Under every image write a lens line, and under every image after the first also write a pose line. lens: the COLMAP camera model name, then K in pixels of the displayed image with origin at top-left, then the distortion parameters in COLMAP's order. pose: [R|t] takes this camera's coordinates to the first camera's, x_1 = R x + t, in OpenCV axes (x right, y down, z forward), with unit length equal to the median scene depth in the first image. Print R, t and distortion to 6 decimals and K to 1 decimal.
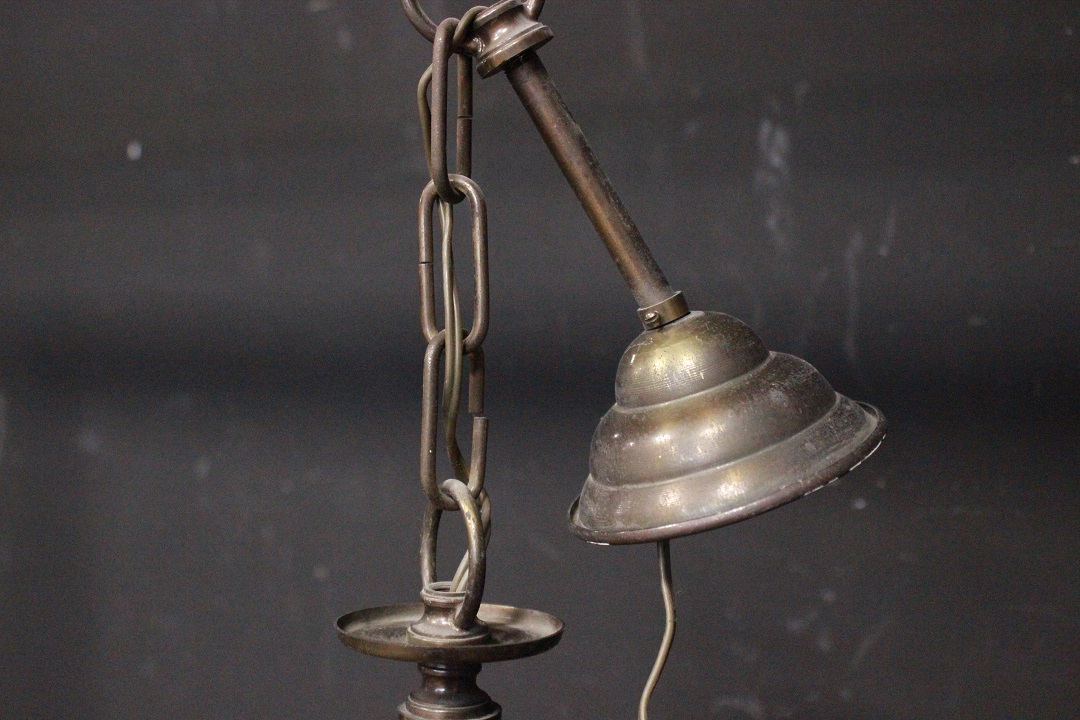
lens RADIAL K [[1333.5, 0, 542.3], [0, 1333.5, 358.0], [0, 0, 1]] dist [-0.087302, 0.000000]
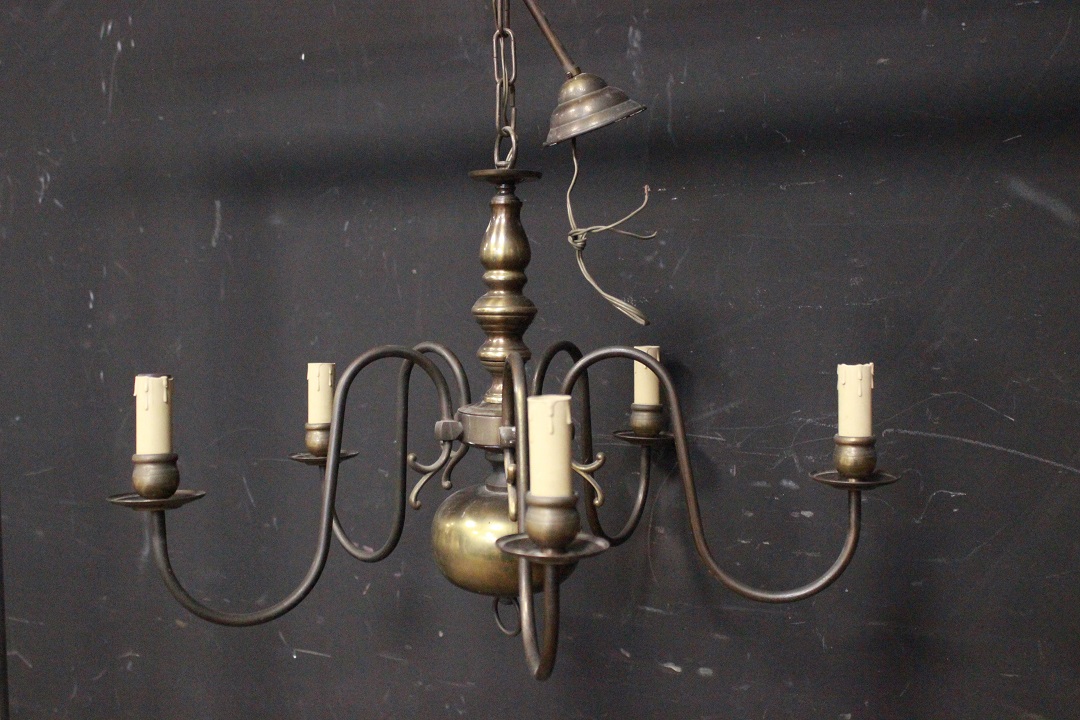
lens RADIAL K [[1276.8, 0, 550.9], [0, 1276.8, 358.4], [0, 0, 1]] dist [-0.086812, 0.000000]
pose [[0.999422, -0.019181, 0.028068, -0.055785], [0.018256, 0.999293, 0.032872, 0.533856], [-0.028679, -0.032341, 0.999065, -1.980327]]
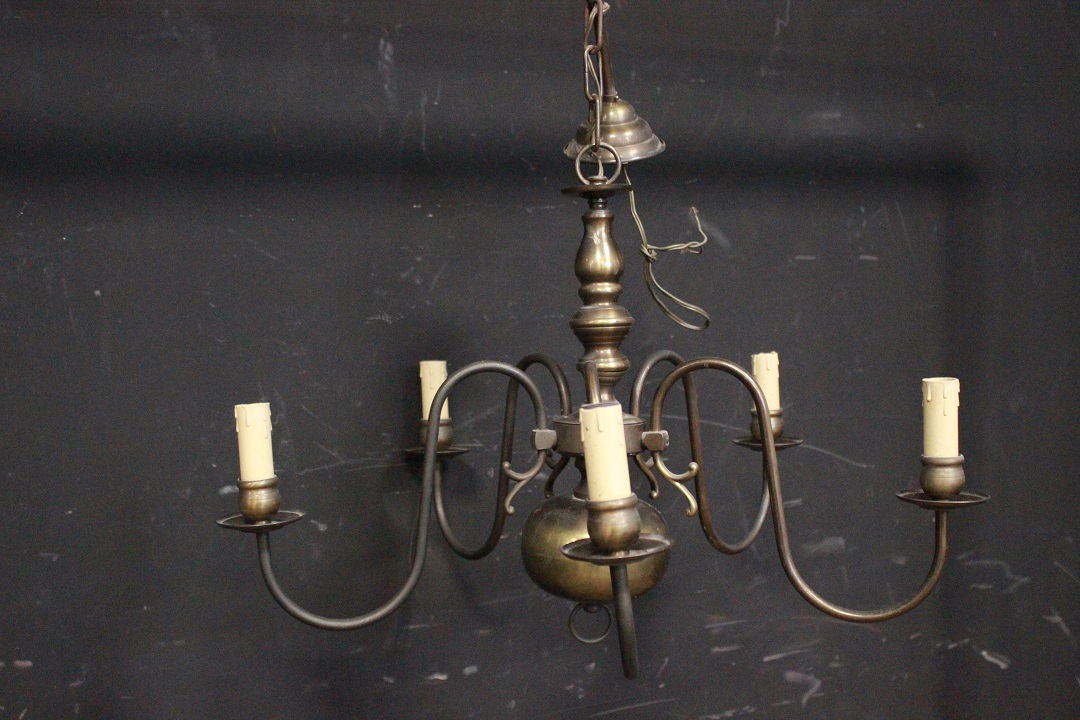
lens RADIAL K [[1276.8, 0, 542.5], [0, 1276.8, 358.5], [0, 0, 1]] dist [-0.086812, 0.000000]
pose [[0.448637, -0.073209, 0.890711, -2.858188], [0.054598, 0.997023, 0.054447, 0.430958], [-0.892045, 0.024204, 0.451298, -0.246100]]
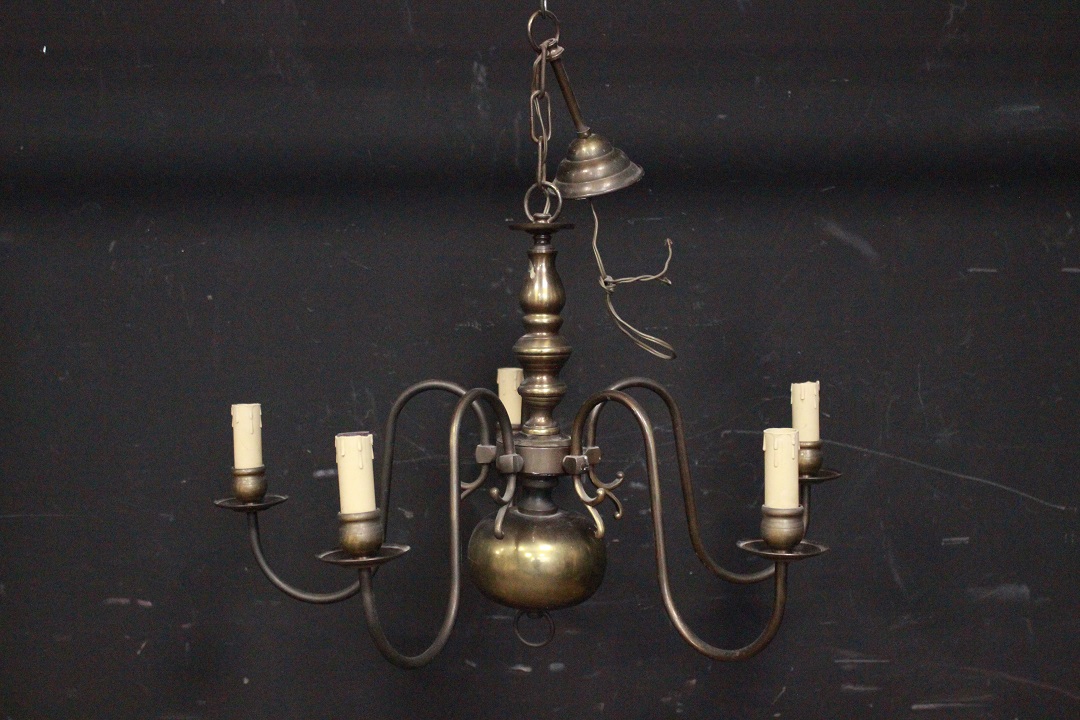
lens RADIAL K [[1561.7, 0, 558.1], [0, 1561.7, 362.0], [0, 0, 1]] dist [-0.063393, 0.000000]
pose [[0.798827, -0.068460, 0.597652, -2.434841], [0.031979, 0.996931, 0.071452, 0.264552], [-0.600710, -0.037965, 0.798565, -2.214030]]
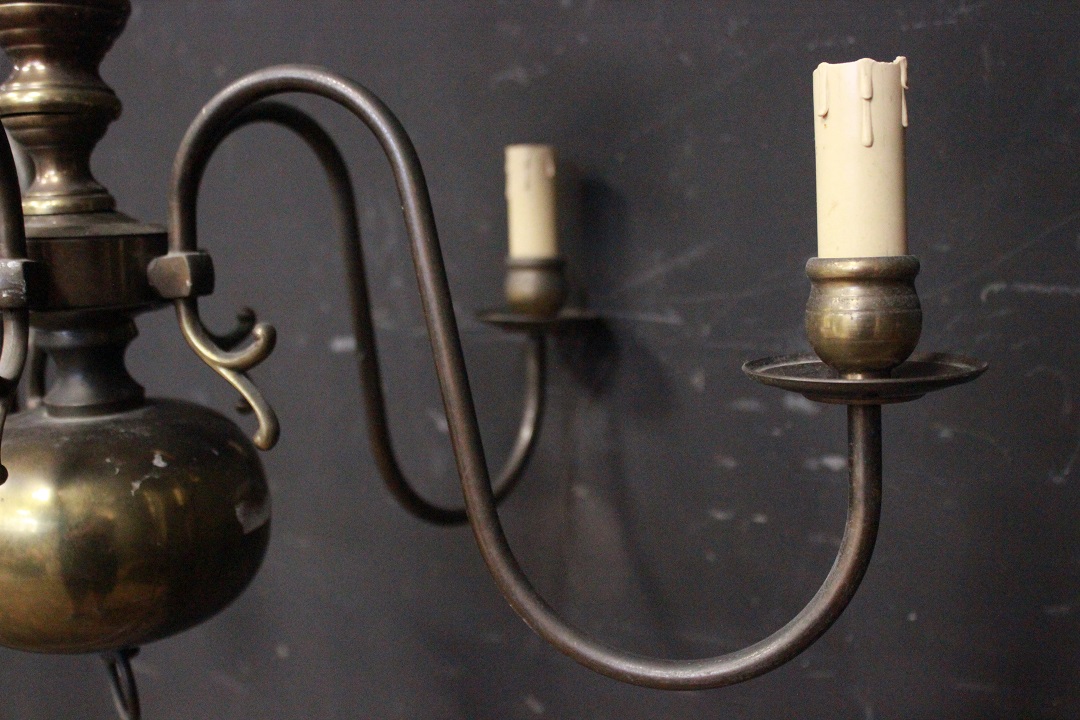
lens RADIAL K [[1276.8, 0, 566.2], [0, 1276.8, 347.2], [0, 0, 1]] dist [-0.086812, 0.000000]
pose [[0.995402, -0.032371, -0.090153, 0.549202], [0.038302, 0.997159, 0.064859, 0.809048], [0.087797, -0.068014, 0.993814, -0.243863]]
